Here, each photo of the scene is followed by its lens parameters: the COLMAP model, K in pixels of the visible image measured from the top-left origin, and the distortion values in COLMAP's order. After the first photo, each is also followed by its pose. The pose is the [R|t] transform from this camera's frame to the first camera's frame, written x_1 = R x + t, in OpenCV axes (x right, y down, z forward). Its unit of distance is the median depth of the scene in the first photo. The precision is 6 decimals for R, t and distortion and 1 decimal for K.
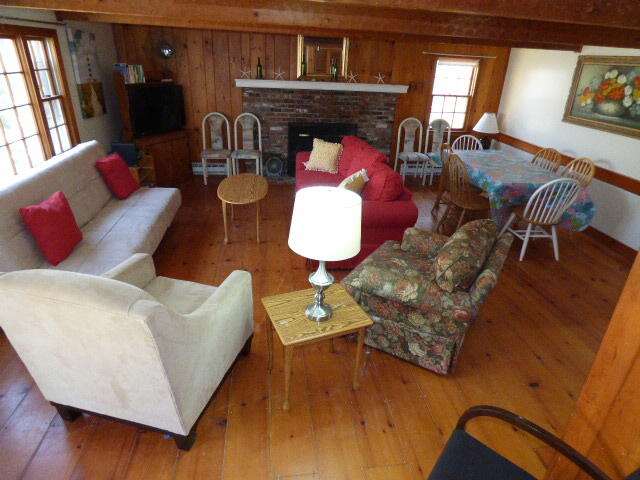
lens RADIAL K [[398.9, 0, 324.0], [0, 398.9, 238.5], [0, 0, 1]] dist [-0.006831, -0.005180]
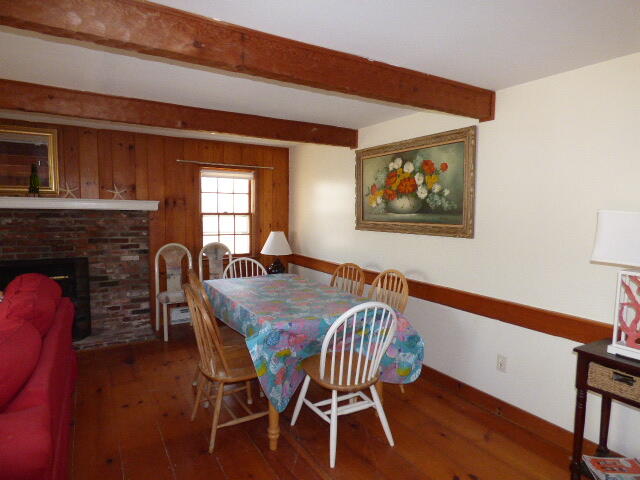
lens RADIAL K [[403.7, 0, 314.5], [0, 403.7, 240.3], [0, 0, 1]] dist [0.025206, -0.000078]
pose [[0.926530, -0.061754, 0.371119, 0.233002], [0.182777, 0.936088, -0.300554, -0.053679], [-0.328840, 0.346304, 0.878600, 0.345099]]
